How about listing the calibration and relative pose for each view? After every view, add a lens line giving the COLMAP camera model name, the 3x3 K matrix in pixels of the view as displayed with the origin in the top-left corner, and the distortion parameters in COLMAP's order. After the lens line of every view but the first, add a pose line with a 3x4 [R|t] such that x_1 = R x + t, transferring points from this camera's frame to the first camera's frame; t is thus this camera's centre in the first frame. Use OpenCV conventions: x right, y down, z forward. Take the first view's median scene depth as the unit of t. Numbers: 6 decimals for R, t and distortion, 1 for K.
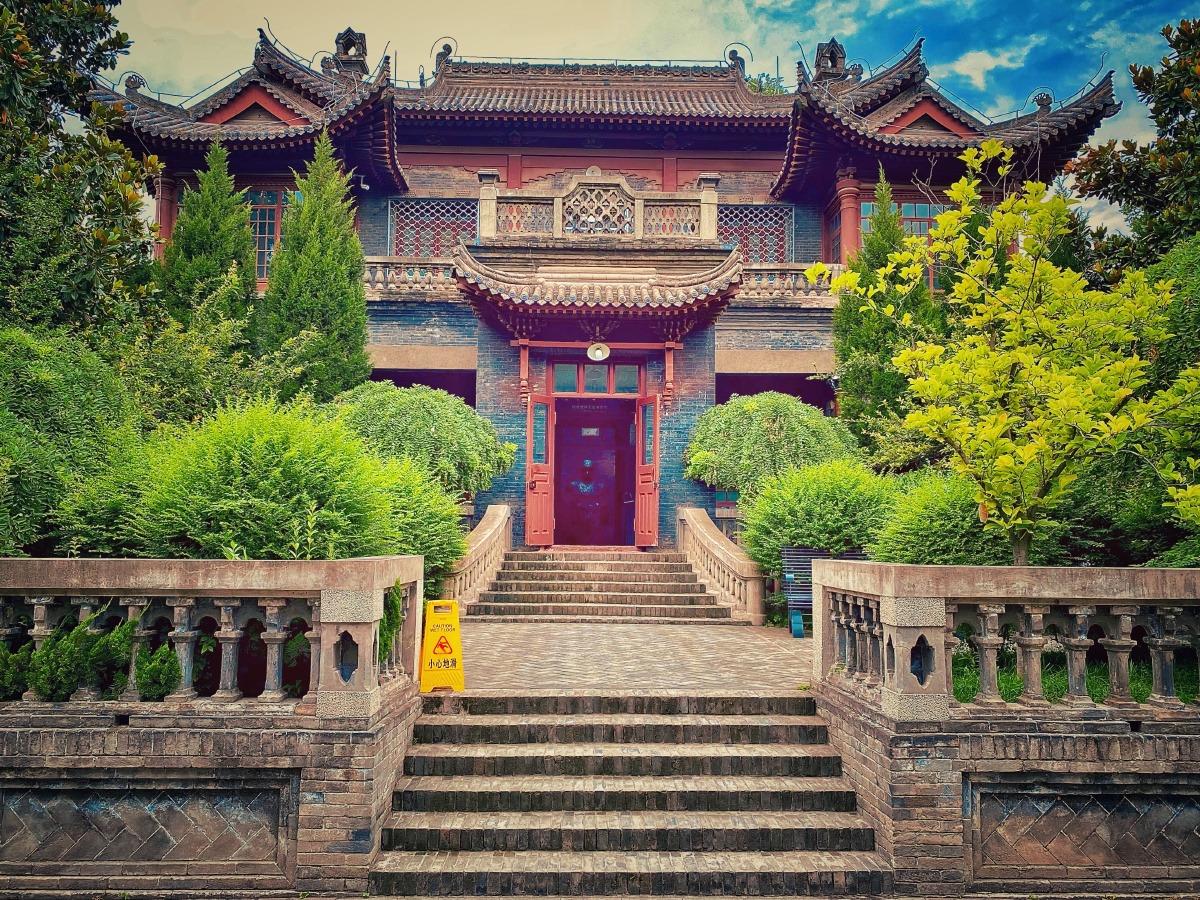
lens RADIAL K [[913.2, 0, 600.0], [0, 913.2, 450.0], [0, 0, 1]] dist [-0.001577, -0.001523]
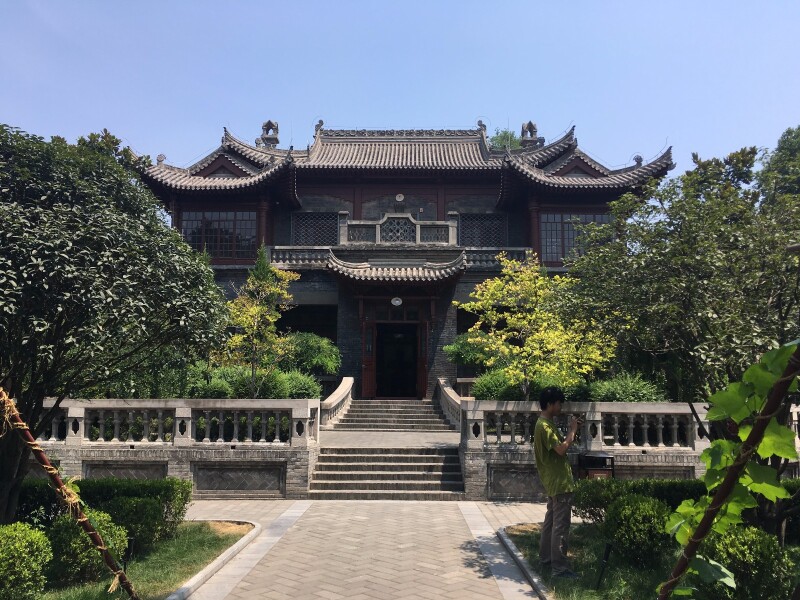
lens RADIAL K [[757.2, 0, 400.0], [0, 757.2, 300.0], [0, 0, 1]] dist [0.055676, 0.000509]
pose [[0.998744, -0.006297, -0.049700, 0.084220], [0.004779, 0.999520, -0.030609, -0.057248], [0.049868, 0.030333, 0.998295, -0.660659]]
